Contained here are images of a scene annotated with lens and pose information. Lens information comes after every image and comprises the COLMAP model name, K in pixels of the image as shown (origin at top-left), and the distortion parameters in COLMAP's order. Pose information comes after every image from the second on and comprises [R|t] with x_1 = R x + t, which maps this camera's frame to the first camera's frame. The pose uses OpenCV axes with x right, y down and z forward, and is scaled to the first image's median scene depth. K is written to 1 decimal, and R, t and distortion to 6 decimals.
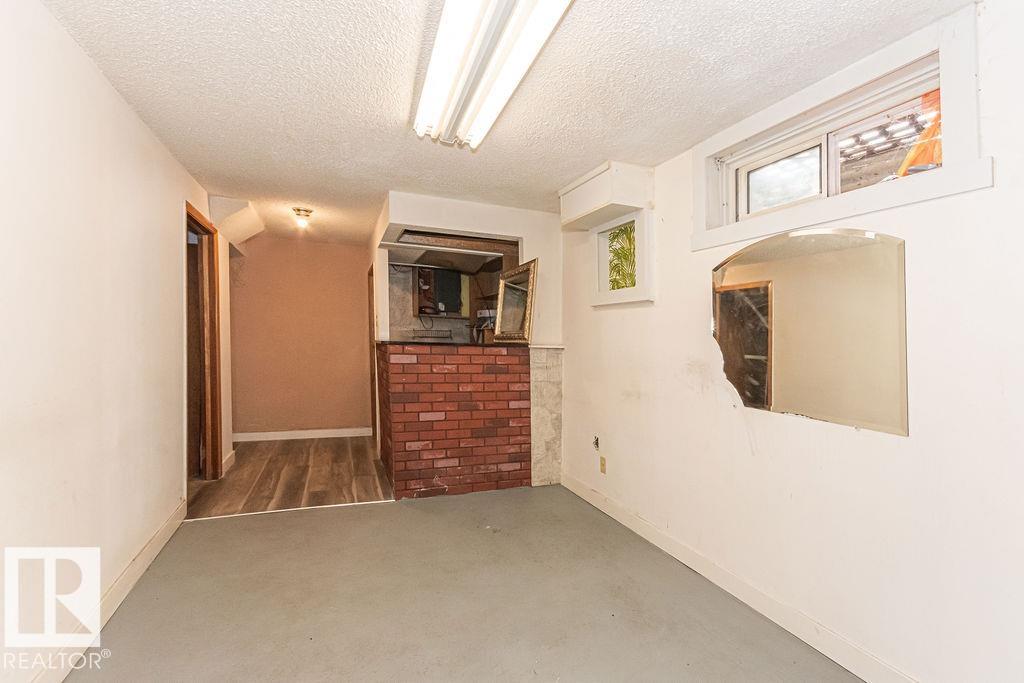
lens RADIAL K [[461.5, 0, 528.7], [0, 461.5, 336.6], [0, 0, 1]] dist [0.007766, 0.000475]
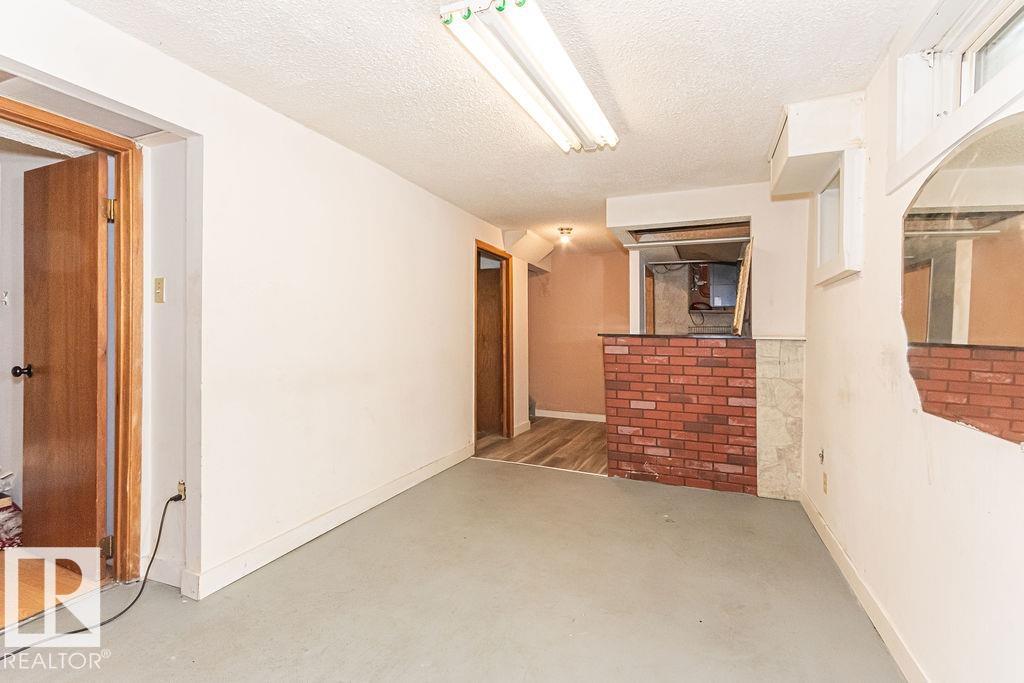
lens RADIAL K [[461.5, 0, 527.9], [0, 461.5, 343.6], [0, 0, 1]] dist [0.007766, 0.000475]
pose [[0.720894, -0.004664, -0.693030, 0.308855], [0.009585, 0.999949, 0.003242, 0.025435], [0.692979, -0.008980, 0.720902, 0.058043]]
